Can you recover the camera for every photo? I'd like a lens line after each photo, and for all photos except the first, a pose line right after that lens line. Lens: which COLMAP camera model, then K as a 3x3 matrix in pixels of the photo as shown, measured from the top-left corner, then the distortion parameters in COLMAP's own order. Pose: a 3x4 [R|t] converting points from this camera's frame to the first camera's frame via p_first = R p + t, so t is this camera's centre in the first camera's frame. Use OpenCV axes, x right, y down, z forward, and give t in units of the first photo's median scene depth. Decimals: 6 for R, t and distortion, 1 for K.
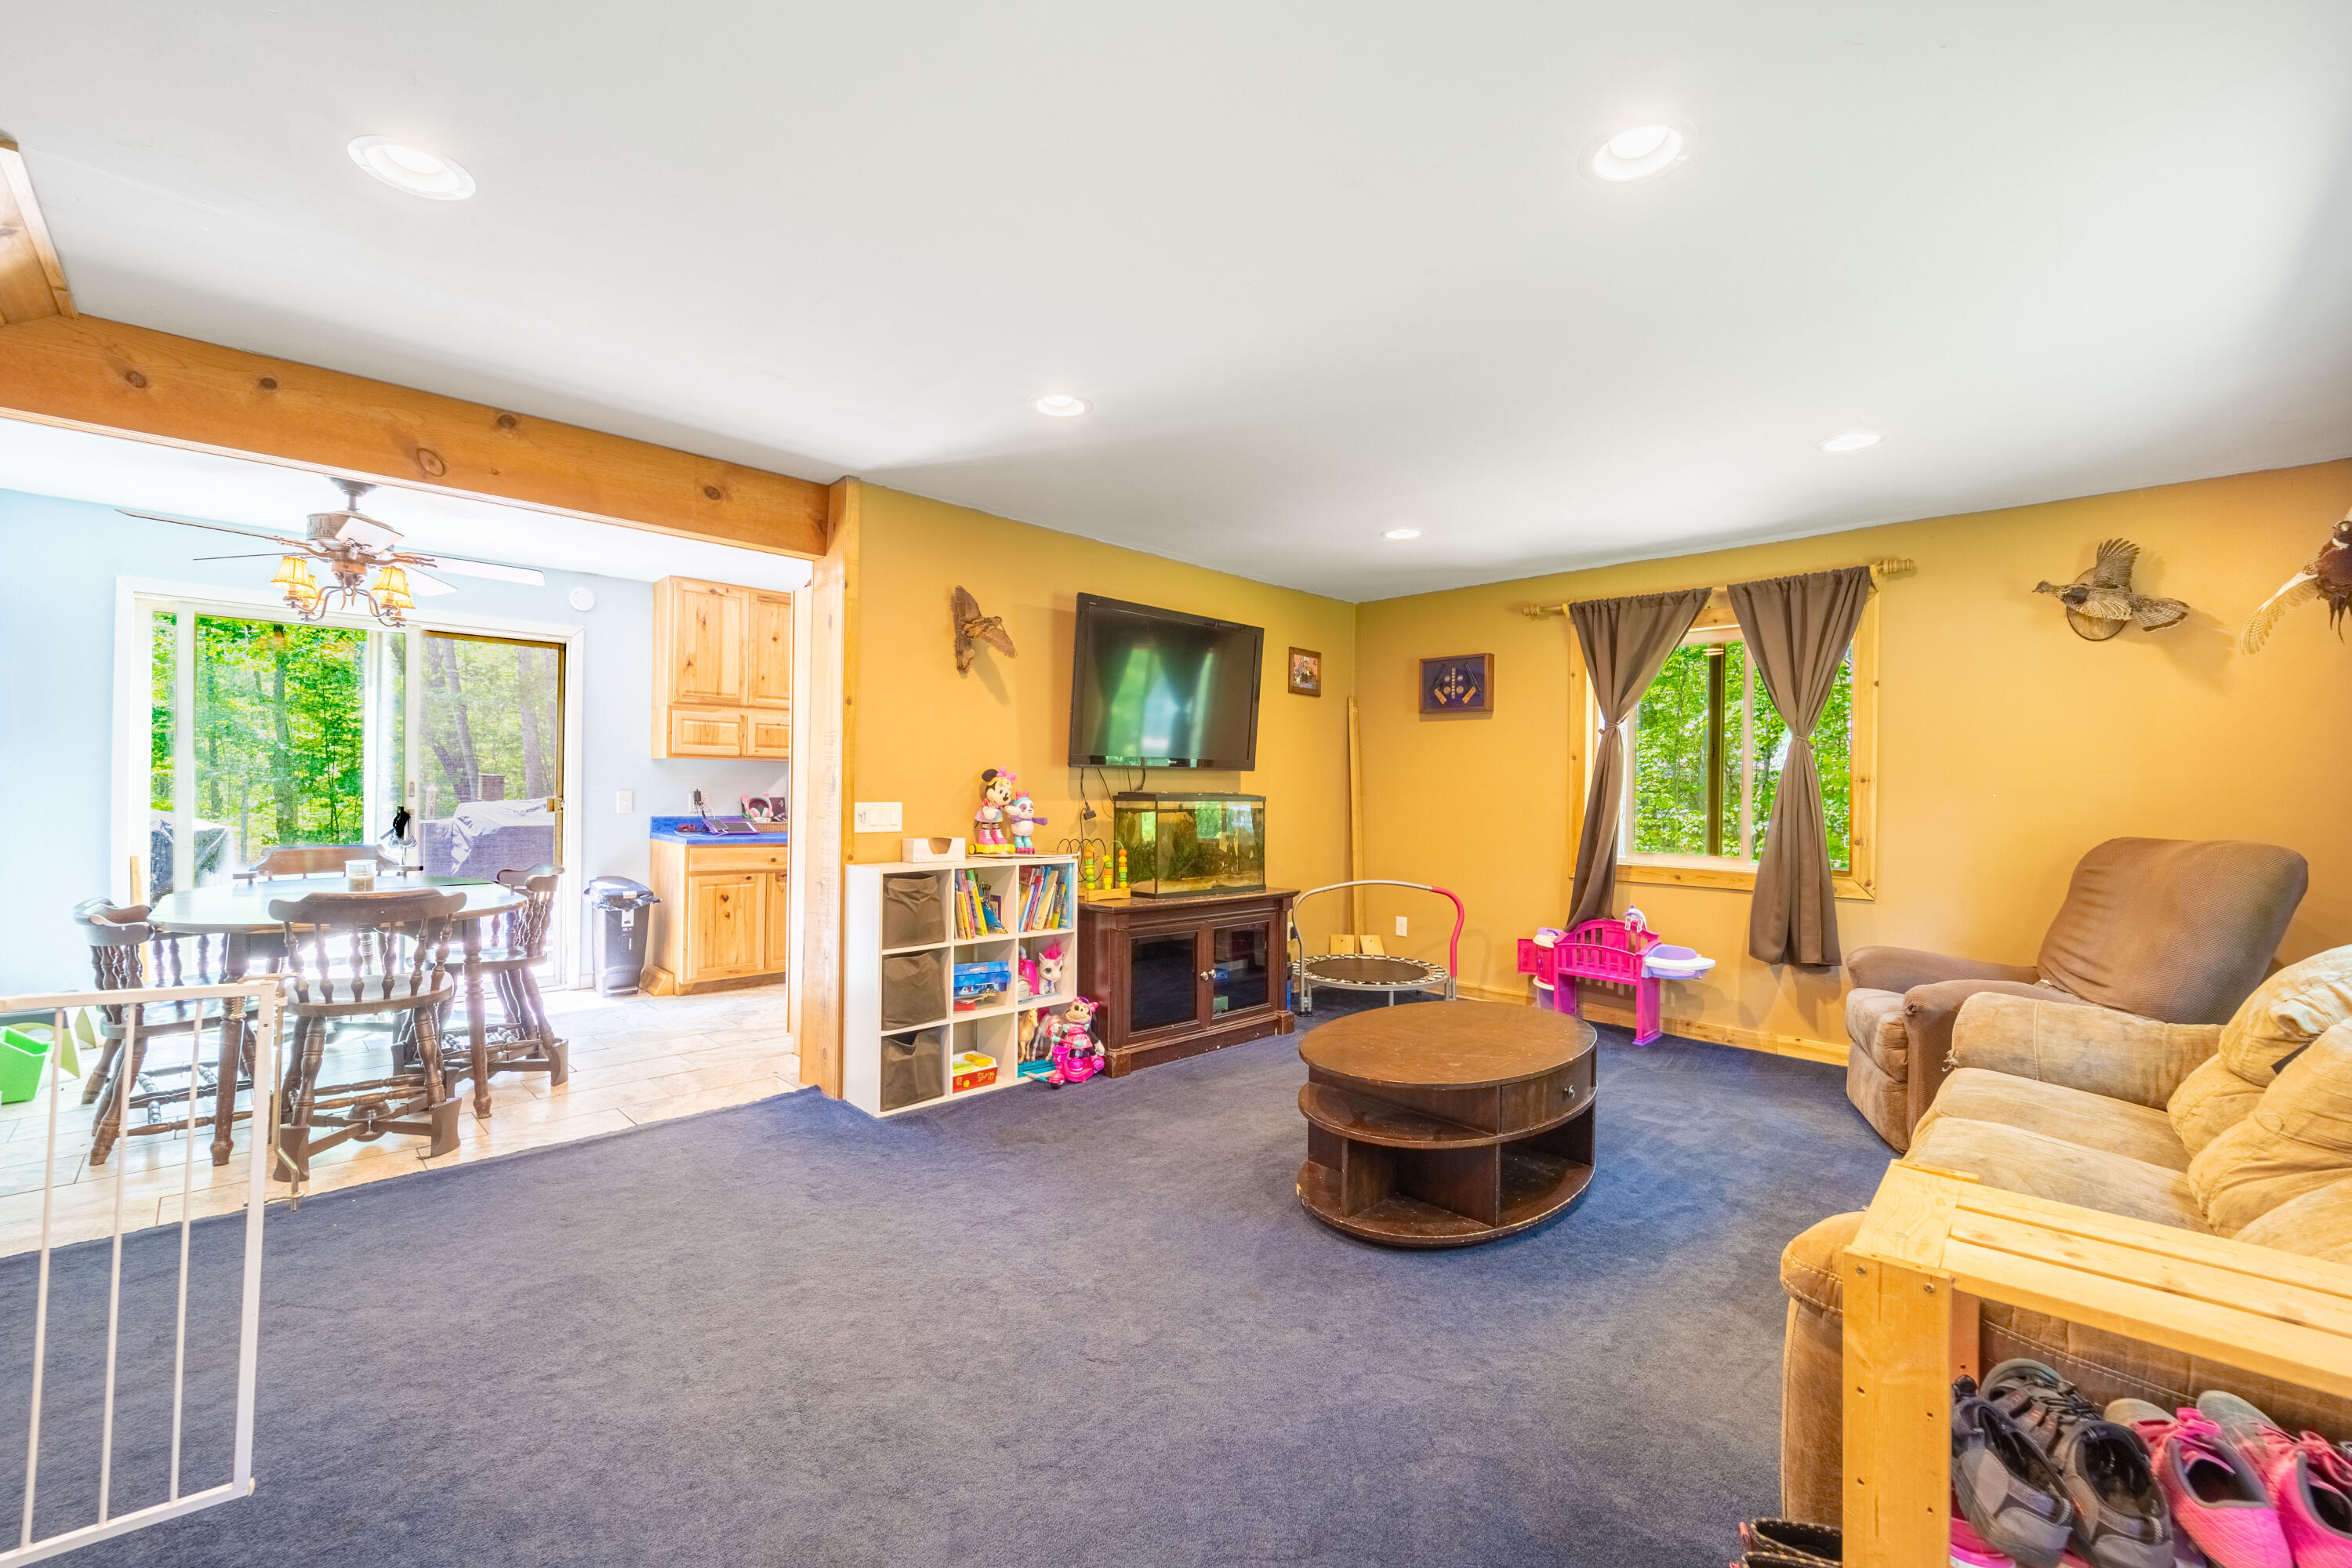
lens RADIAL K [[953.0, 0, 1167.0], [0, 953.0, 788.0], [0, 0, 1]] dist [-0.001127, -0.005417]
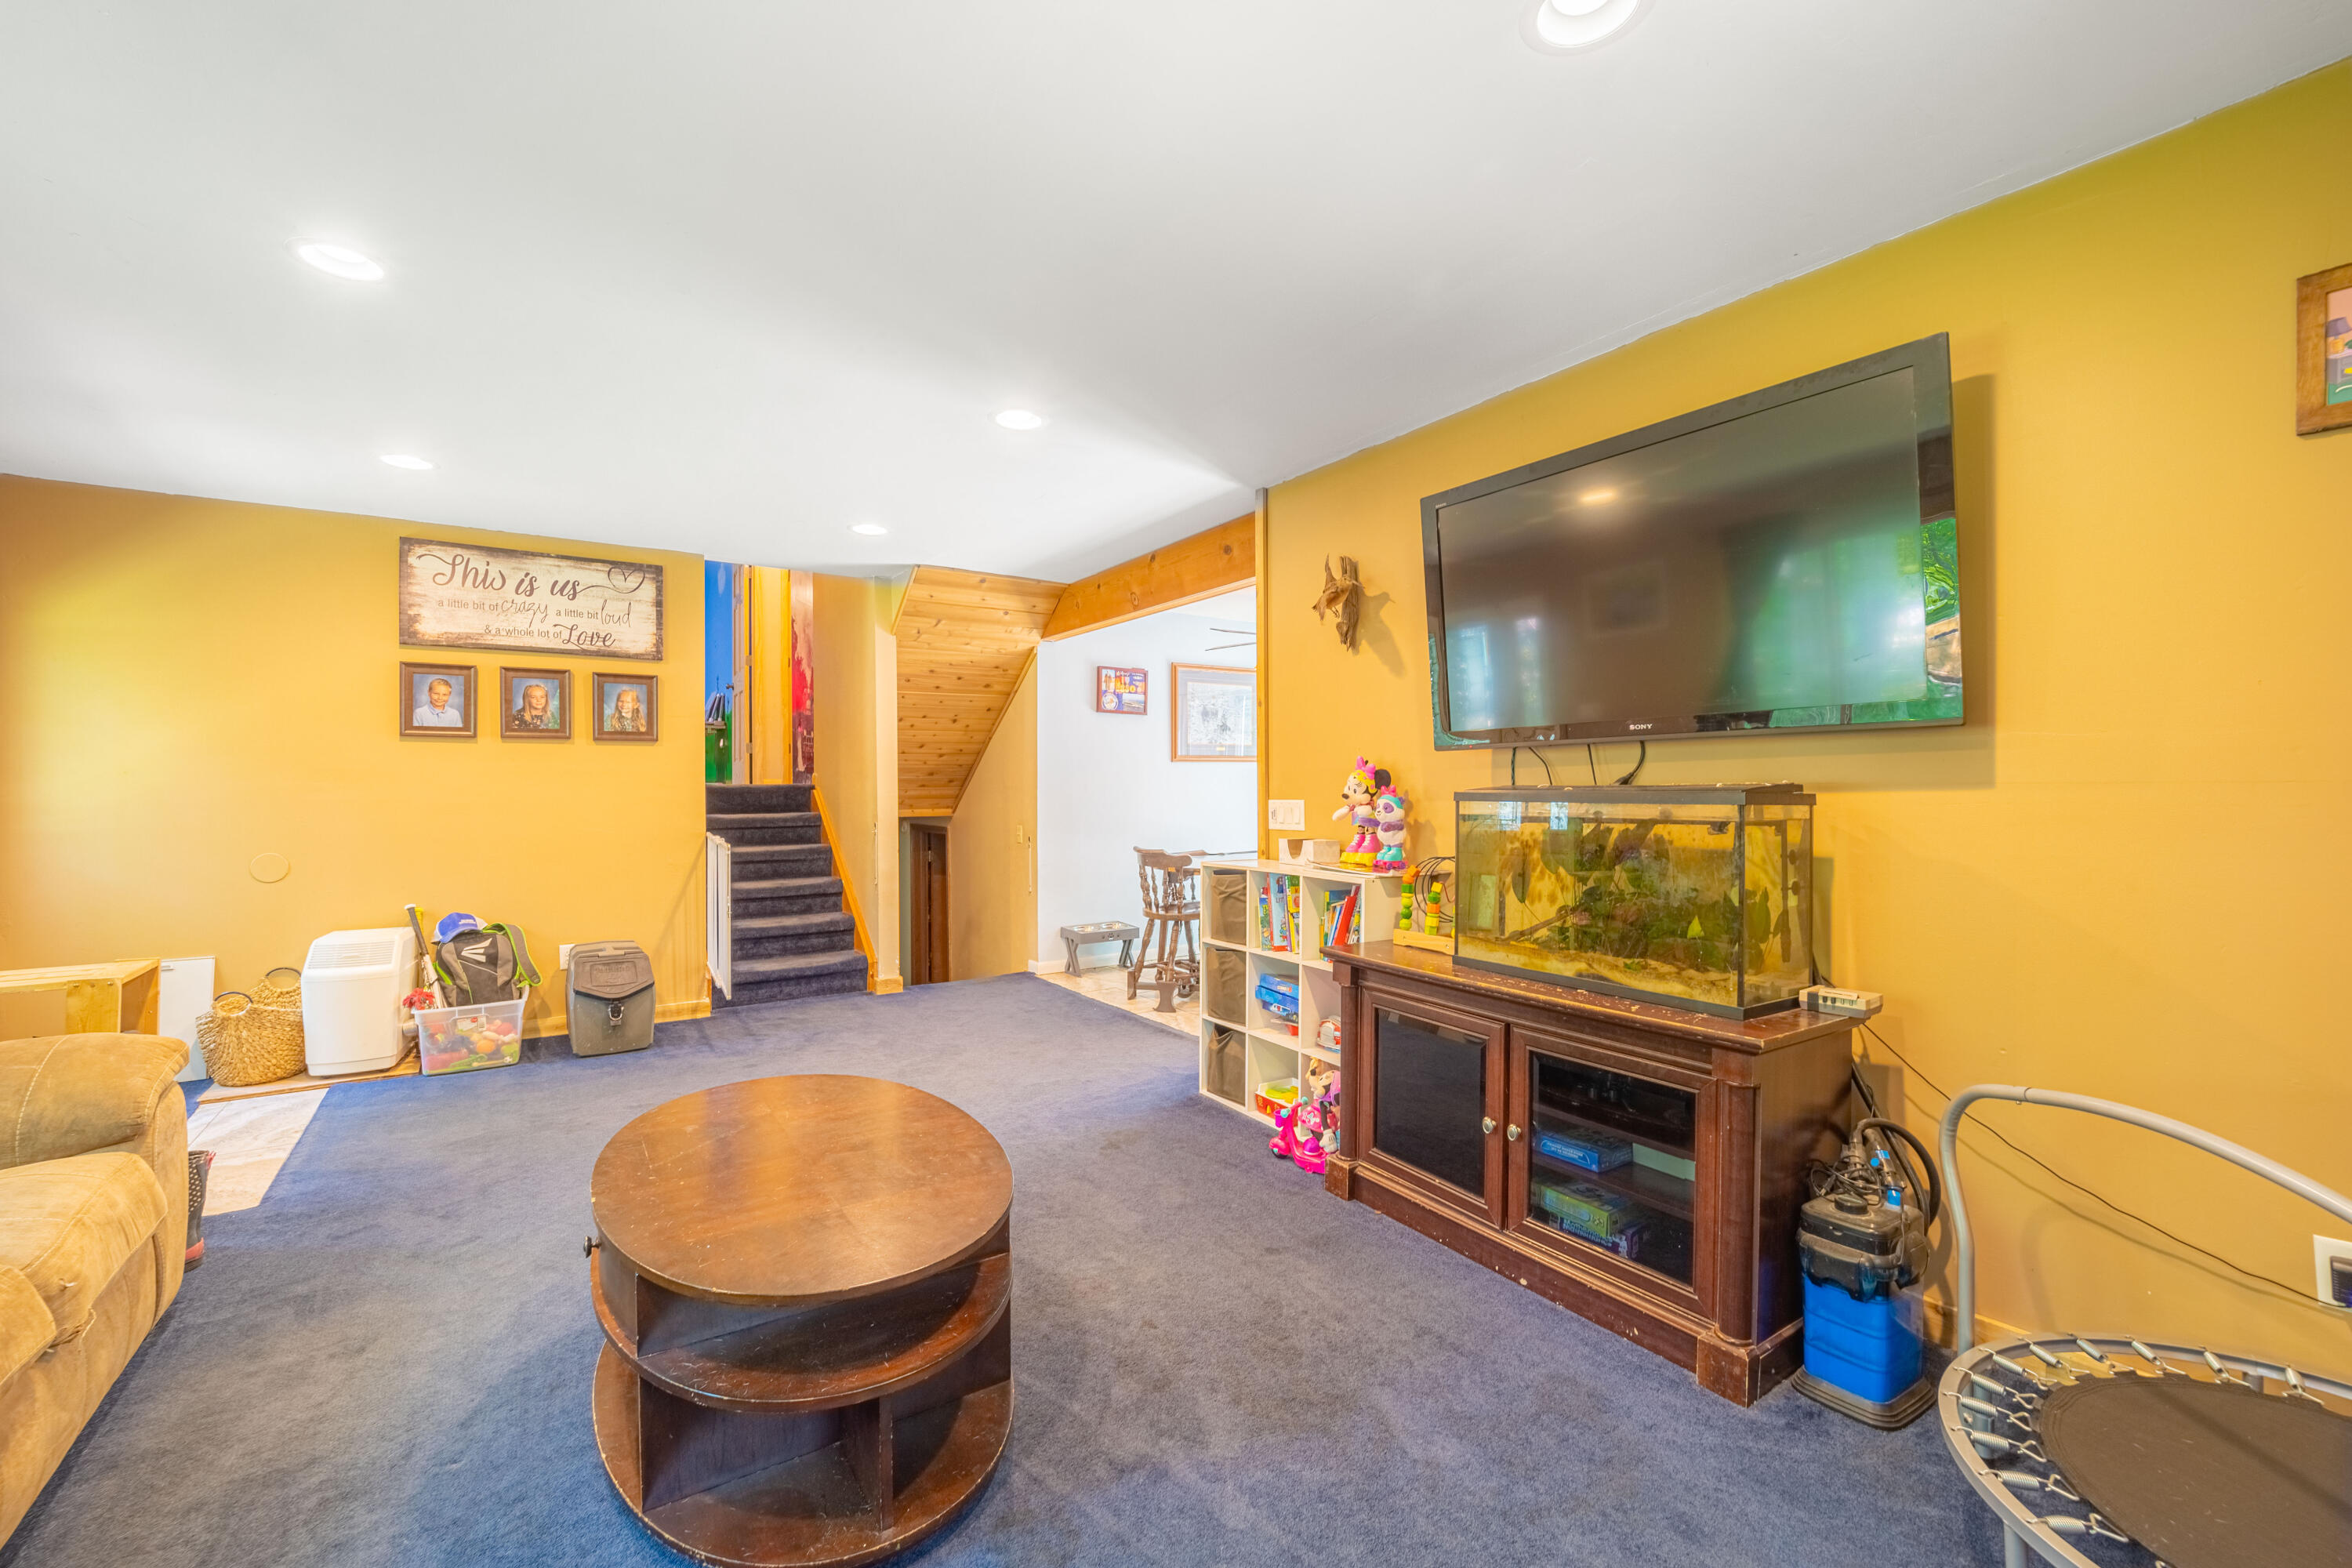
lens RADIAL K [[953.0, 0, 1167.0], [0, 953.0, 788.0], [0, 0, 1]] dist [-0.001127, -0.005417]
pose [[-0.186506, -0.012226, -0.982378, 0.617210], [0.000557, 0.999921, -0.012550, 0.013344], [0.982454, -0.002887, -0.186485, 0.941324]]
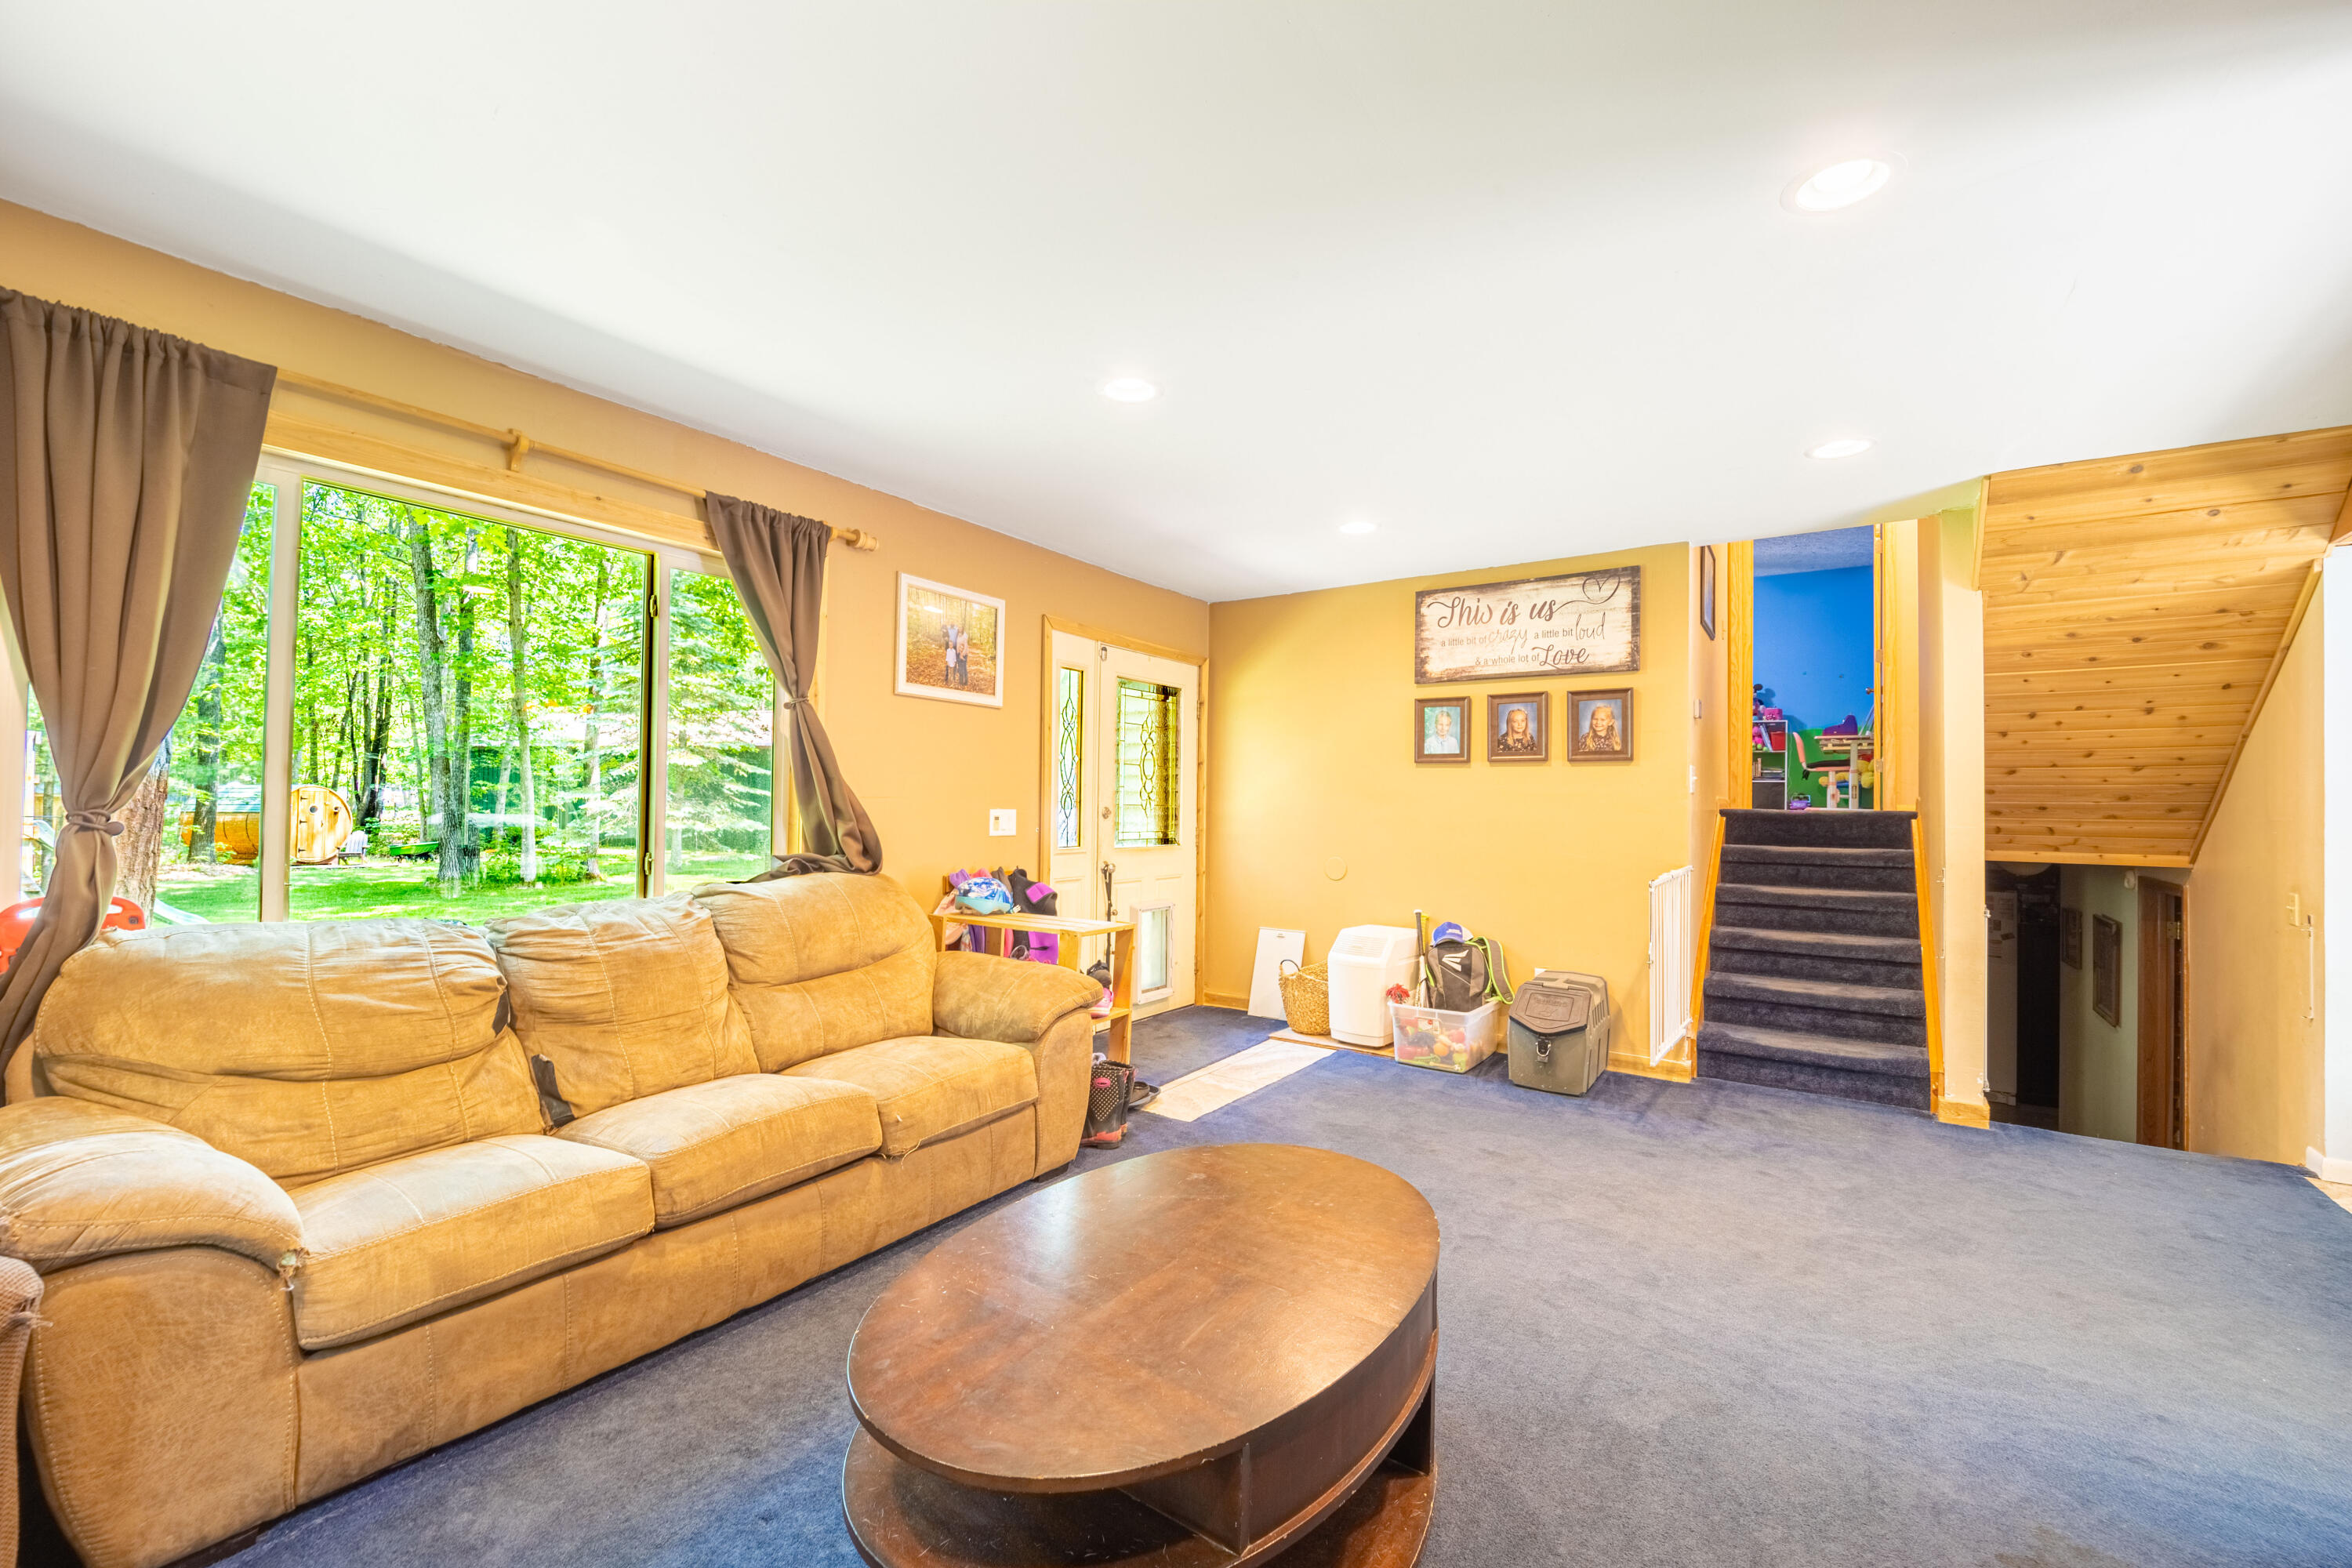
lens RADIAL K [[953.0, 0, 1167.0], [0, 953.0, 788.0], [0, 0, 1]] dist [-0.001127, -0.005417]
pose [[-0.983598, -0.031916, -0.177531, 0.288690], [-0.029061, 0.999403, -0.018660, 0.006411], [0.178021, -0.013195, -0.983938, 1.051760]]
